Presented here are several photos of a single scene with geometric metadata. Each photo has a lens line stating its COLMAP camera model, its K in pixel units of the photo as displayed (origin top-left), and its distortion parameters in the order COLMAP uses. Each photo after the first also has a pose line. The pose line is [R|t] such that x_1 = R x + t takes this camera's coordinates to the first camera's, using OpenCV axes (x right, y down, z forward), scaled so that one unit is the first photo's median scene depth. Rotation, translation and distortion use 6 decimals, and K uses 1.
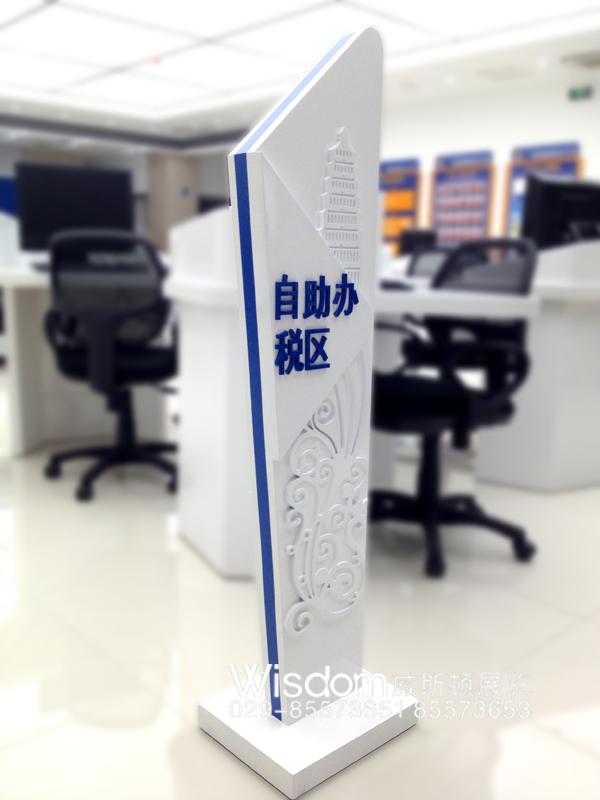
lens RADIAL K [[756.1, 0, 304.4], [0, 756.1, 401.3], [0, 0, 1]] dist [0.039210, 0.000000]
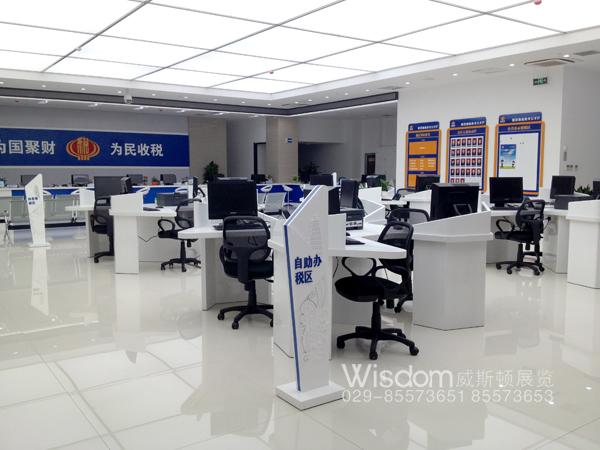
lens RADIAL K [[567.1, 0, 295.9], [0, 567.1, 226.4], [0, 0, 1]] dist [0.039210, 0.000000]
pose [[0.988909, -0.009452, -0.148221, 0.173031], [-0.003584, 0.996164, -0.087436, -0.035359], [0.148479, 0.086997, 0.985082, -0.790245]]
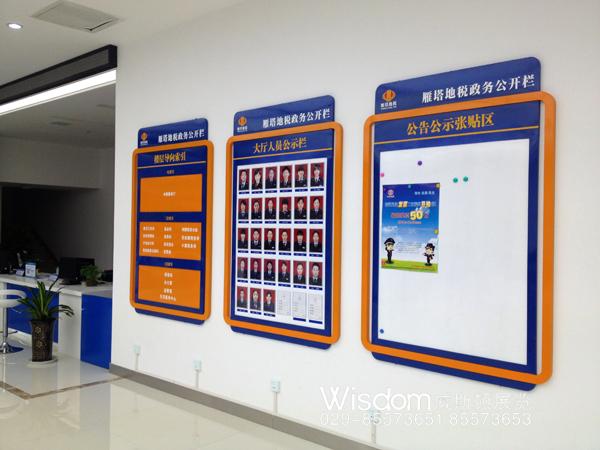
lens RADIAL K [[567.1, 0, 298.8], [0, 567.1, 225.5], [0, 0, 1]] dist [0.039210, 0.000000]
pose [[0.995630, -0.009066, 0.092943, 0.906335], [0.025929, 0.982979, -0.181879, -0.883837], [-0.089712, 0.183494, 0.978919, 3.188979]]
